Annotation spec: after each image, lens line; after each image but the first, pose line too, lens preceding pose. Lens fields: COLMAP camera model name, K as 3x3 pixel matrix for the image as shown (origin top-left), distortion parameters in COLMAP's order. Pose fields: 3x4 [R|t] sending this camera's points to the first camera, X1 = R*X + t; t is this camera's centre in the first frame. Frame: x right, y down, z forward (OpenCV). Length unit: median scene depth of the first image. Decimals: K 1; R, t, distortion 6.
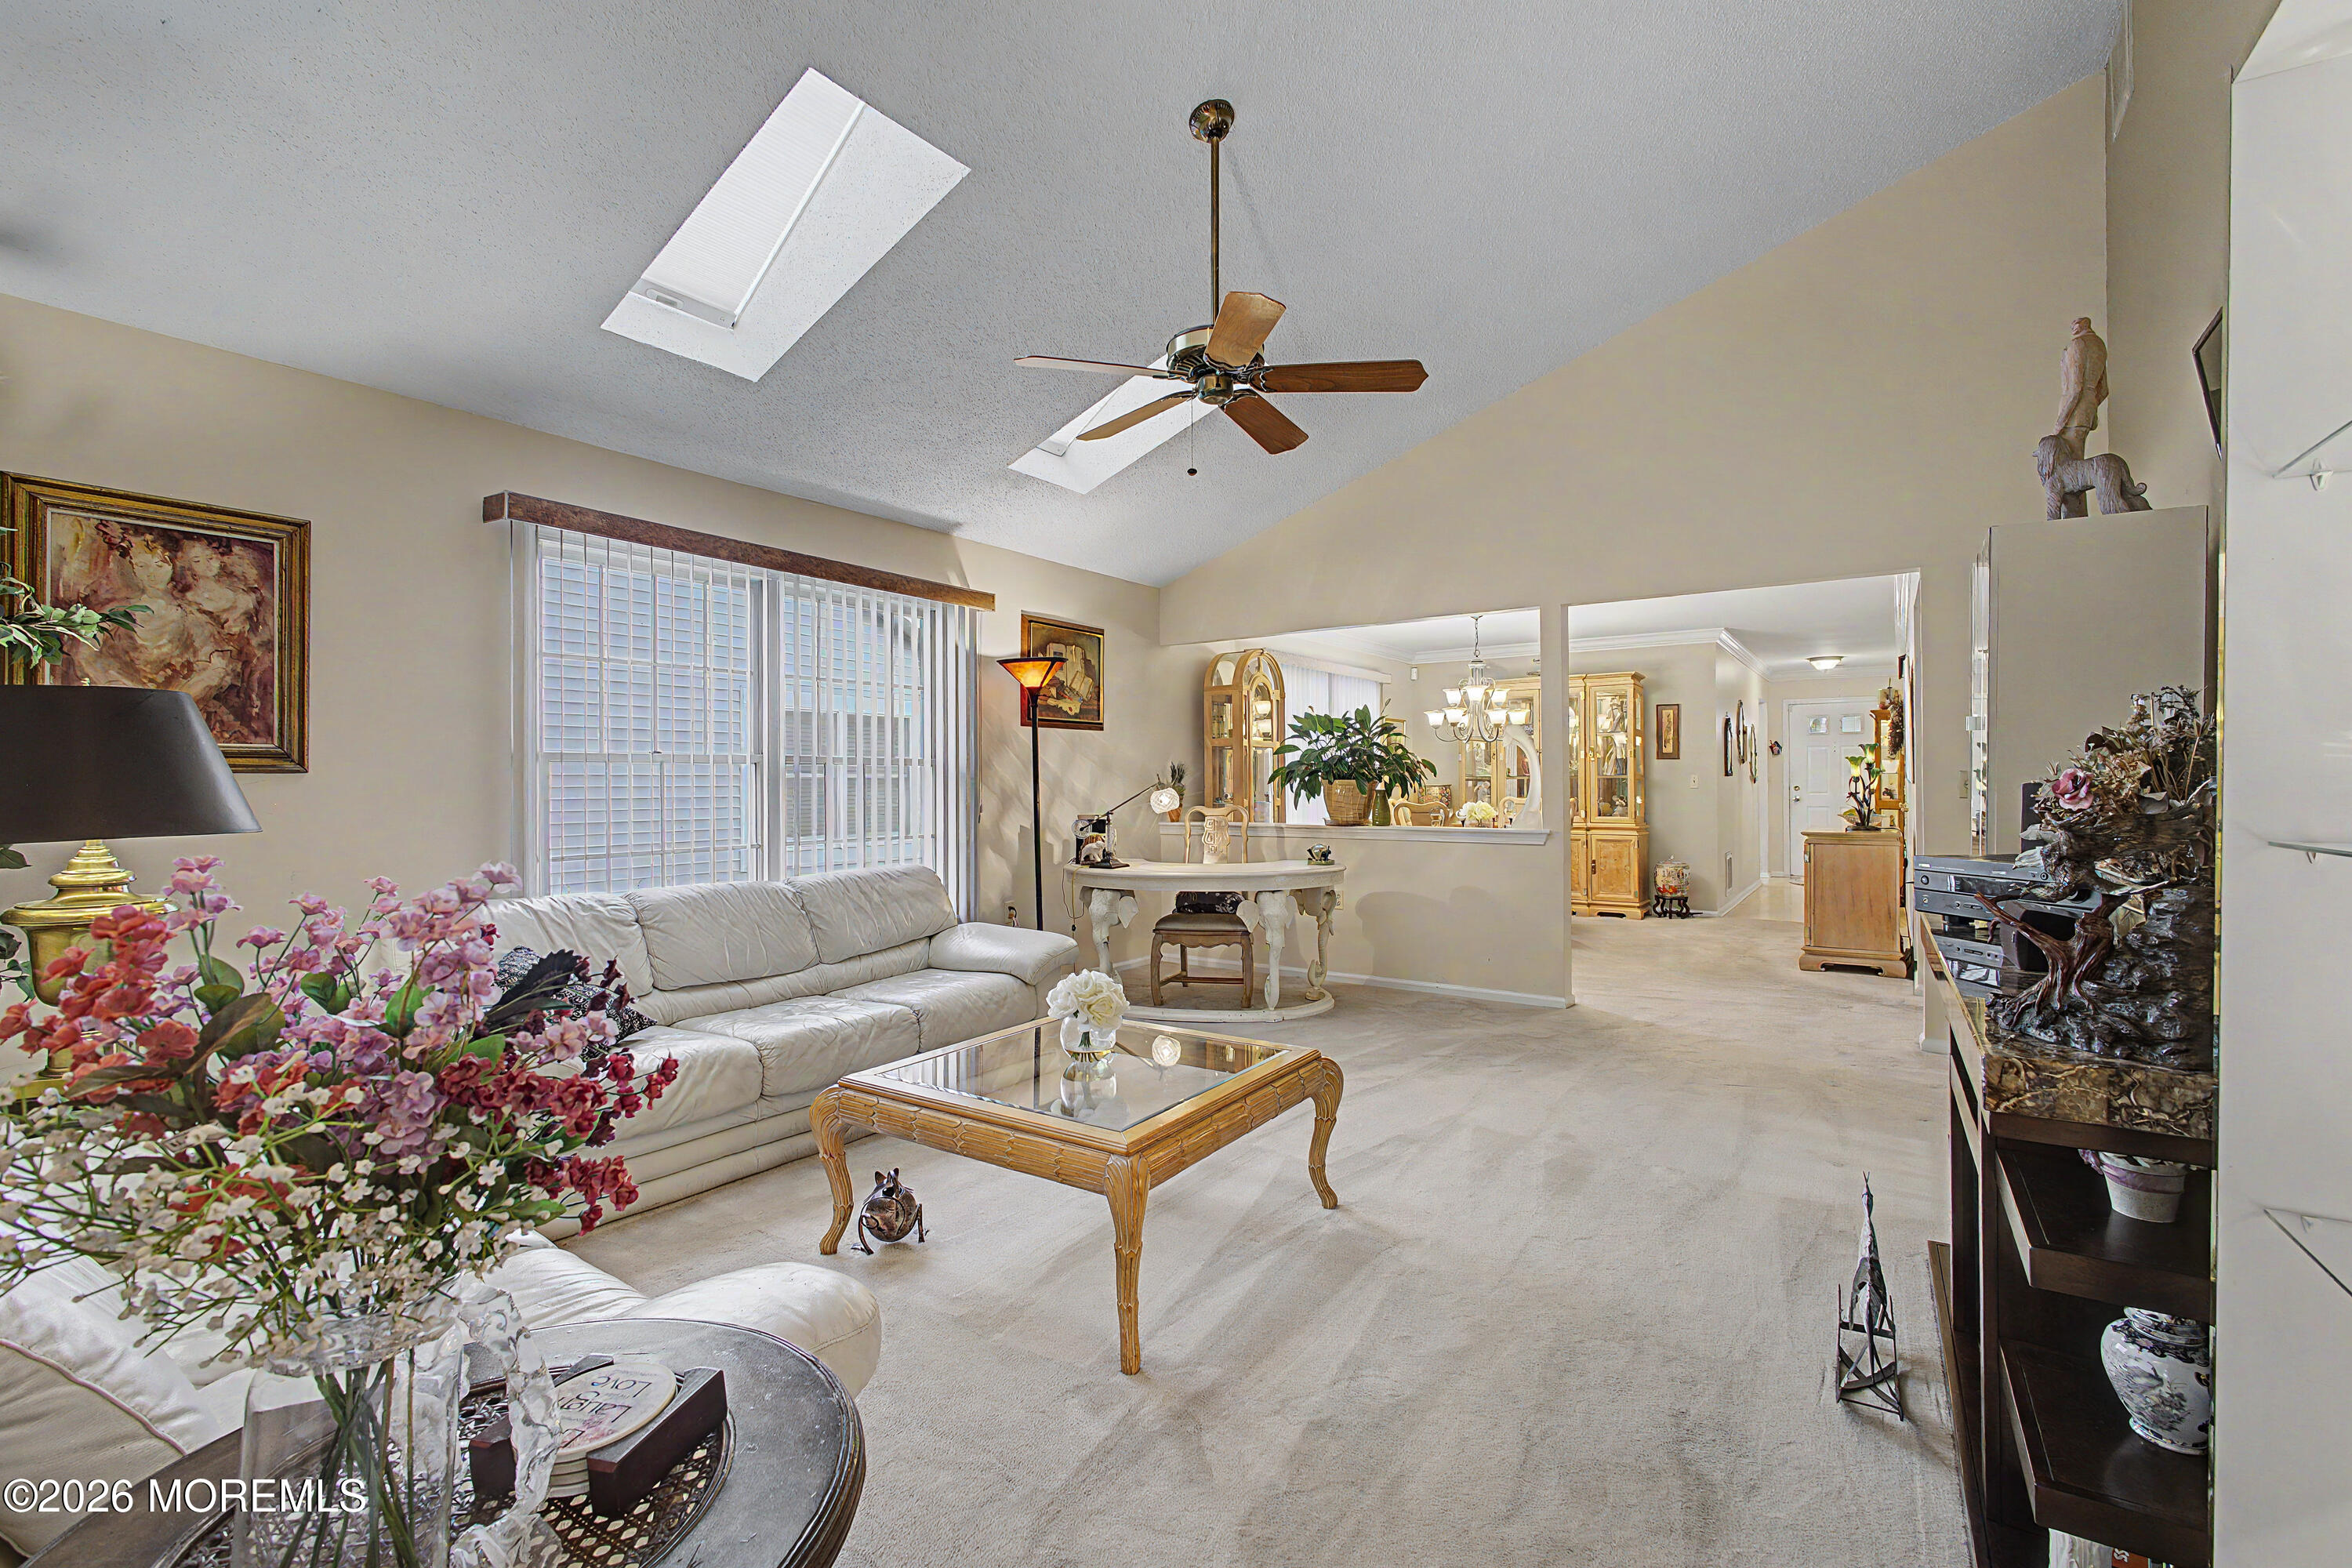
lens RADIAL K [[1014.7, 0, 1185.5], [0, 1014.7, 778.8], [0, 0, 1]] dist [-0.018319, 0.005703]
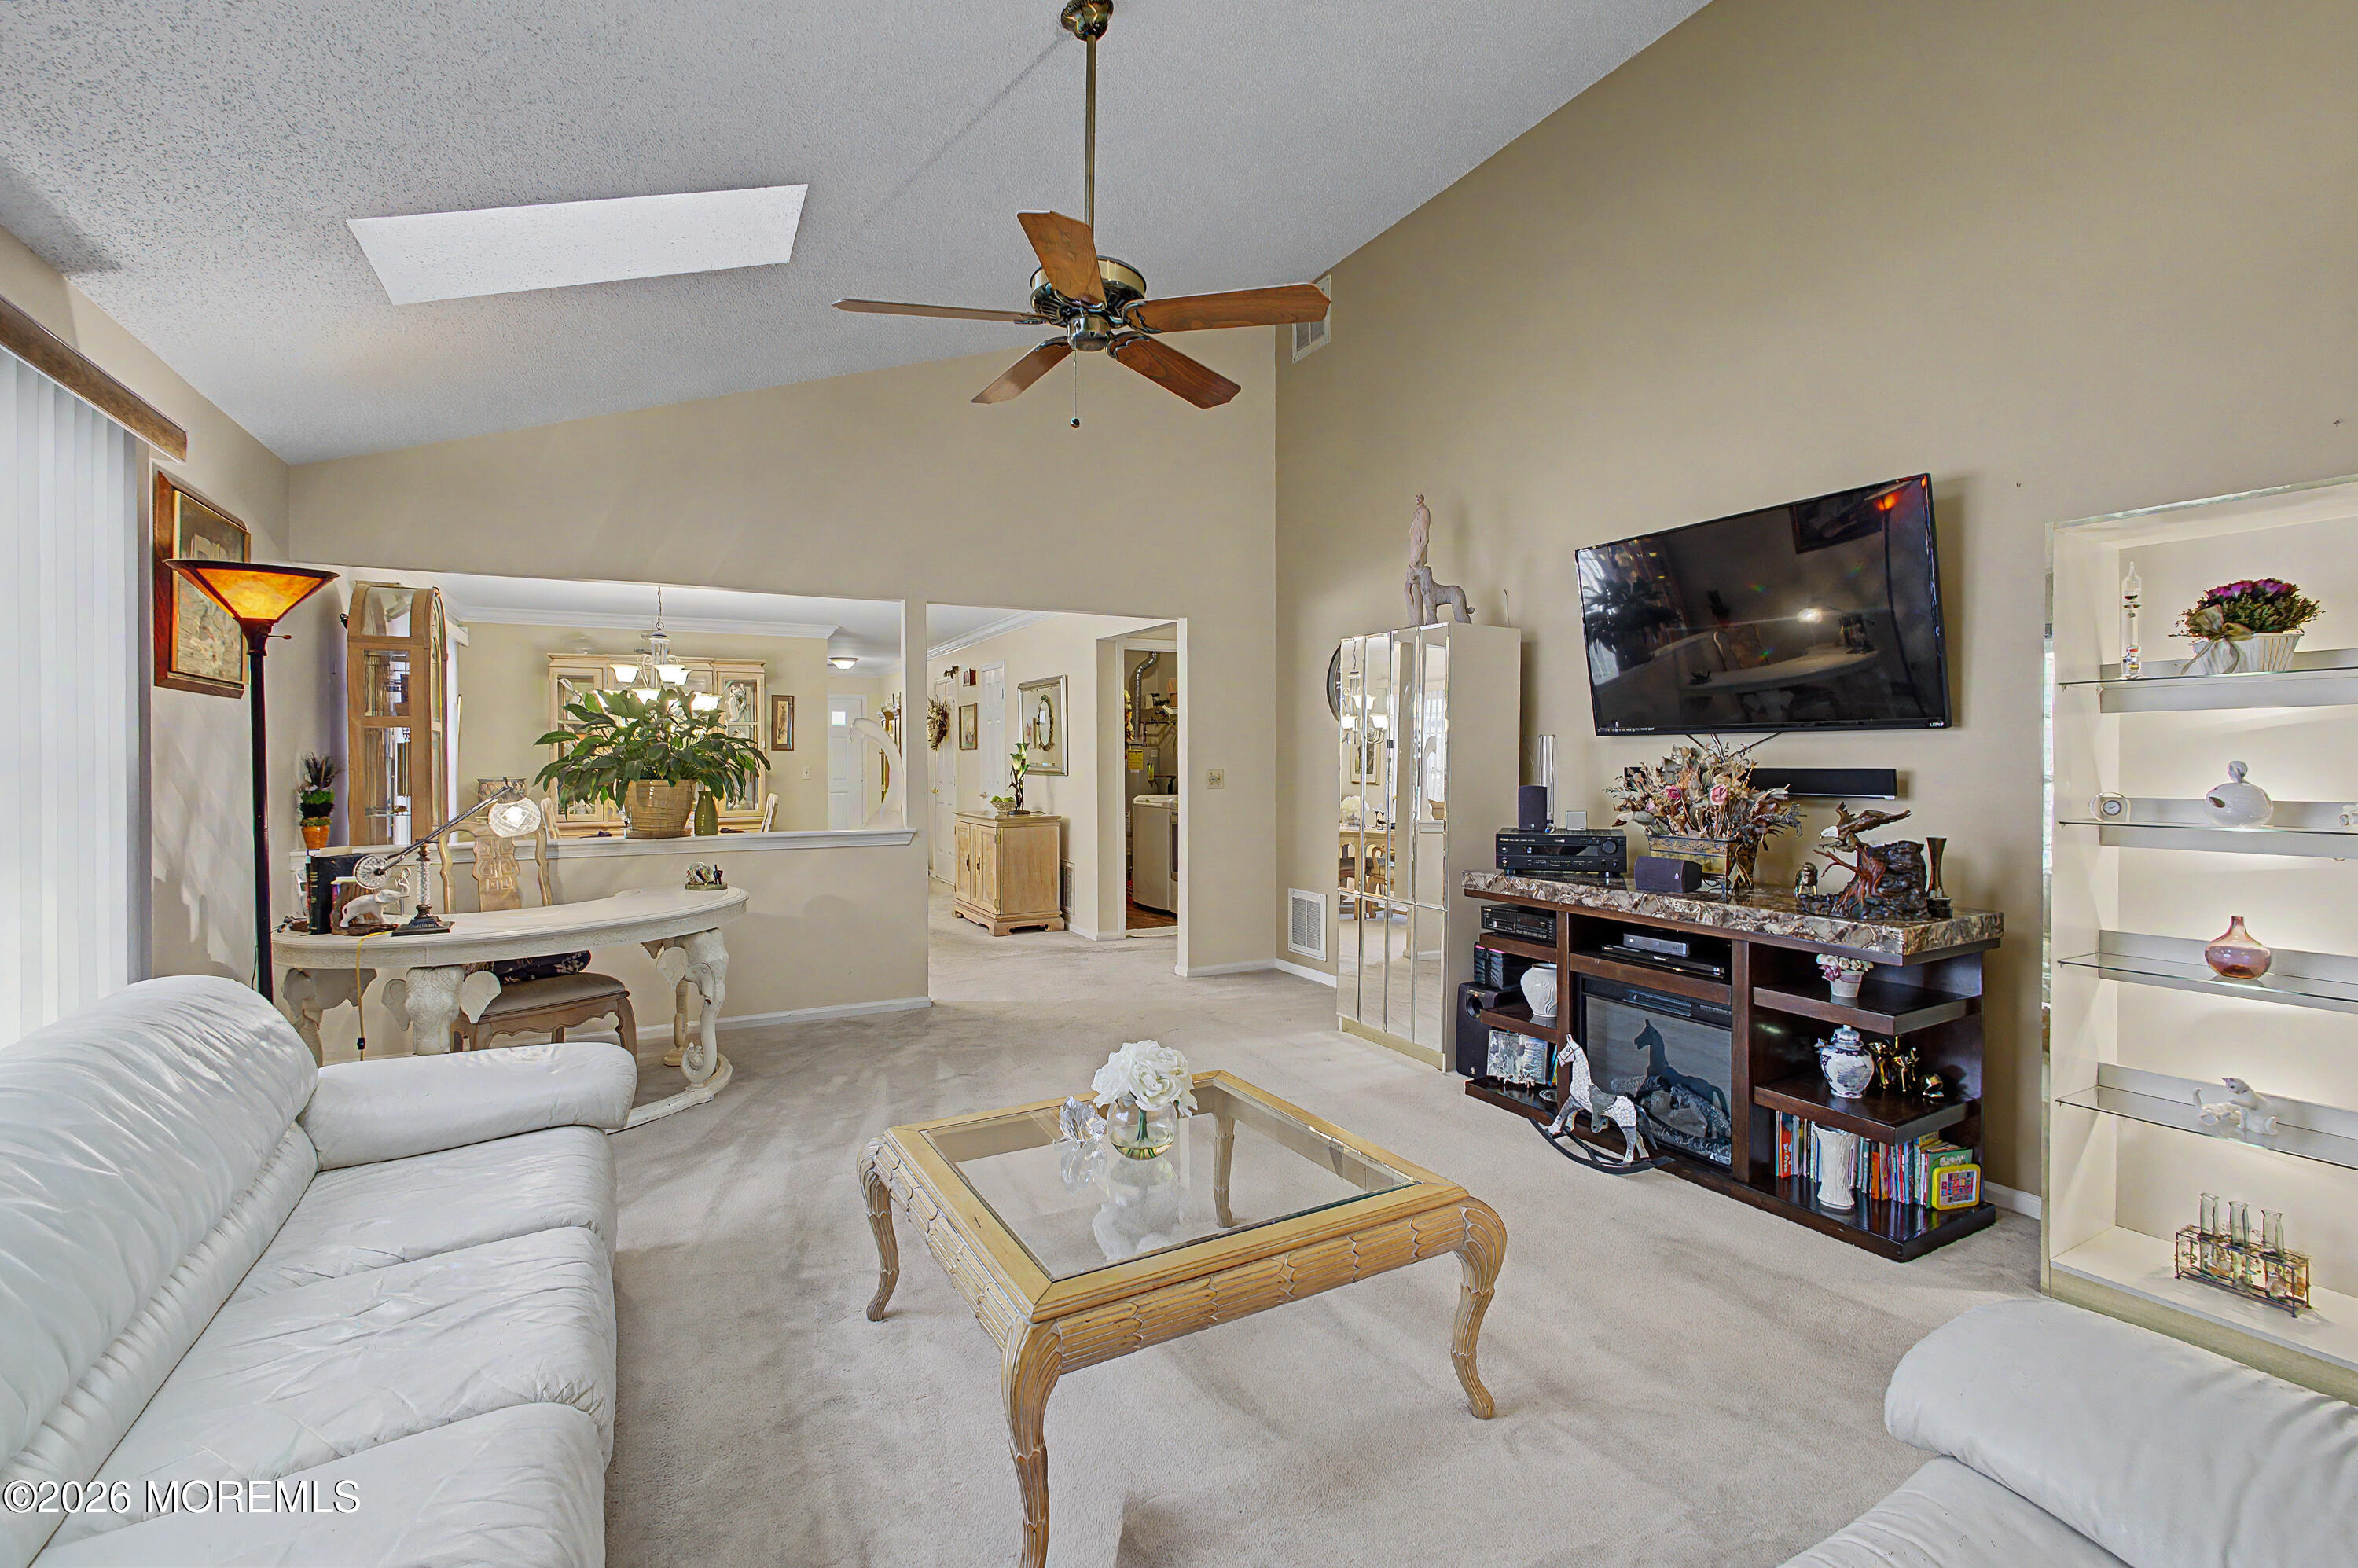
lens RADIAL K [[1017.3, 0, 1198.5], [0, 1017.3, 775.4], [0, 0, 1]] dist [-0.018319, 0.005703]
pose [[0.448369, -0.009426, 0.893799, -0.241460], [-0.005226, 0.999900, 0.013167, -0.010176], [-0.893833, -0.010575, 0.448275, 0.188427]]
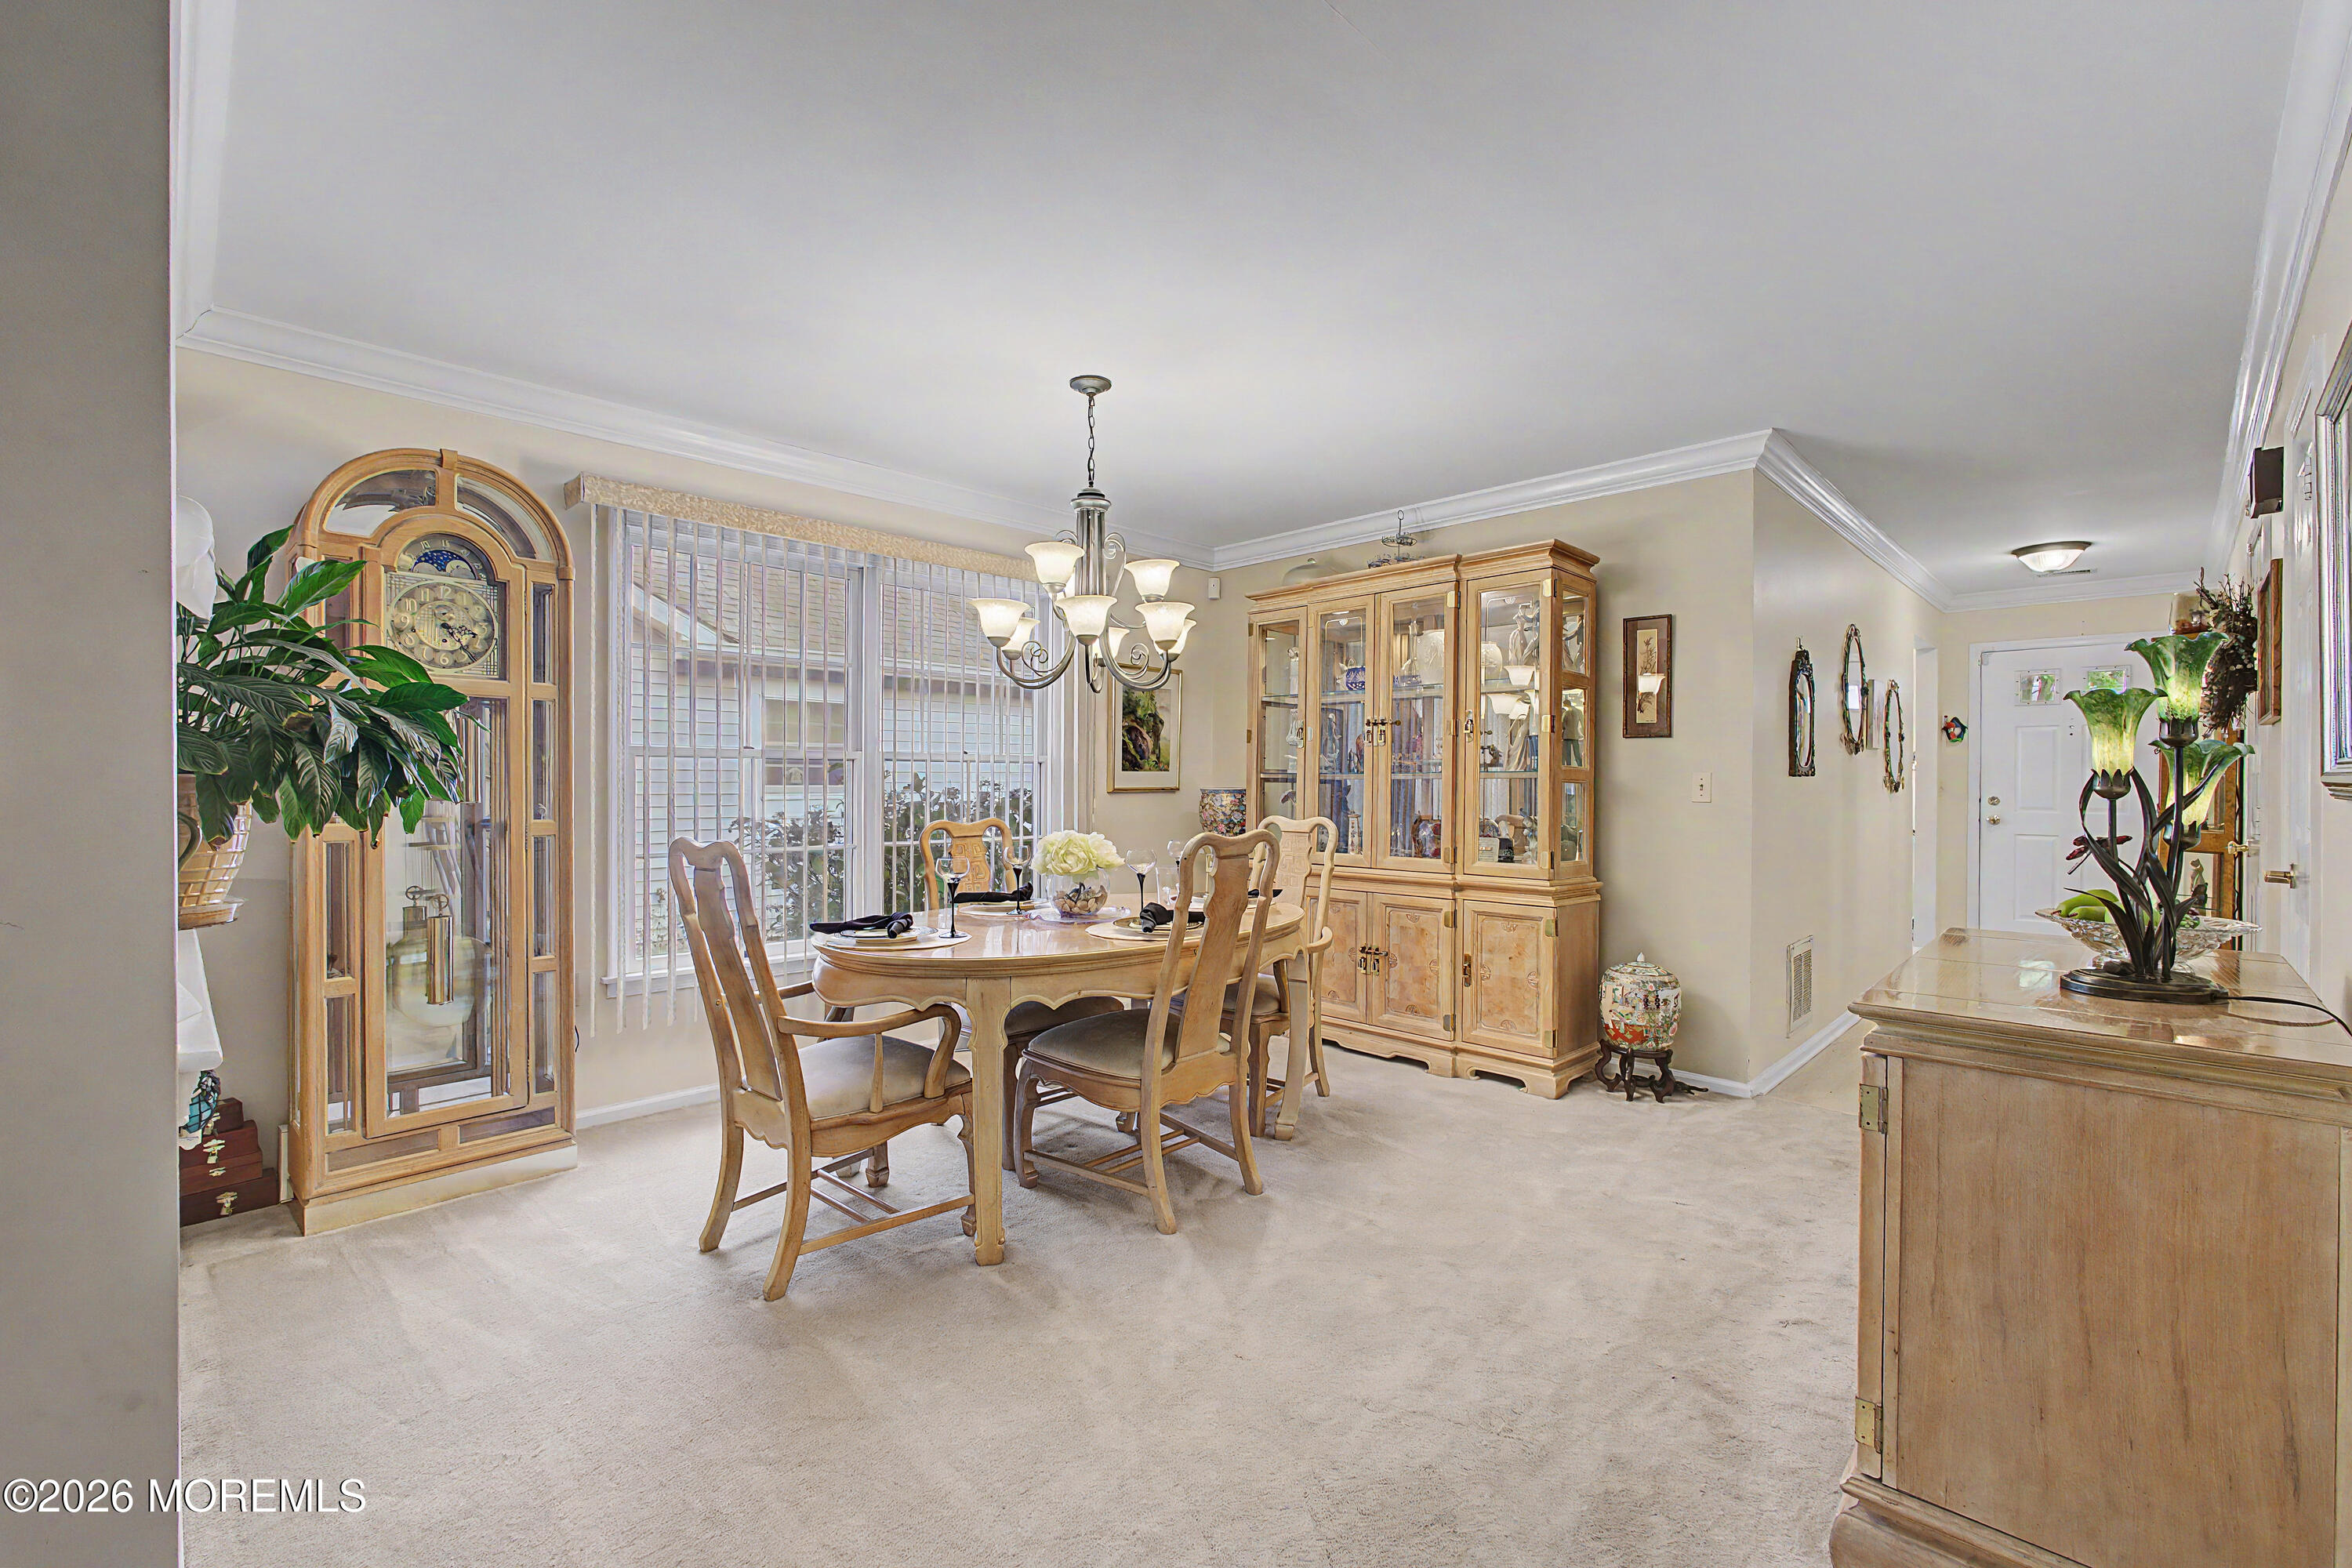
lens RADIAL K [[1014.7, 0, 1175.1], [0, 1014.7, 786.2], [0, 0, 1]] dist [-0.018319, 0.005703]
pose [[0.986090, 0.011327, -0.165825, 0.353786], [-0.010076, 0.999914, 0.008385, 0.000791], [0.165905, -0.006597, 0.986120, 0.530803]]
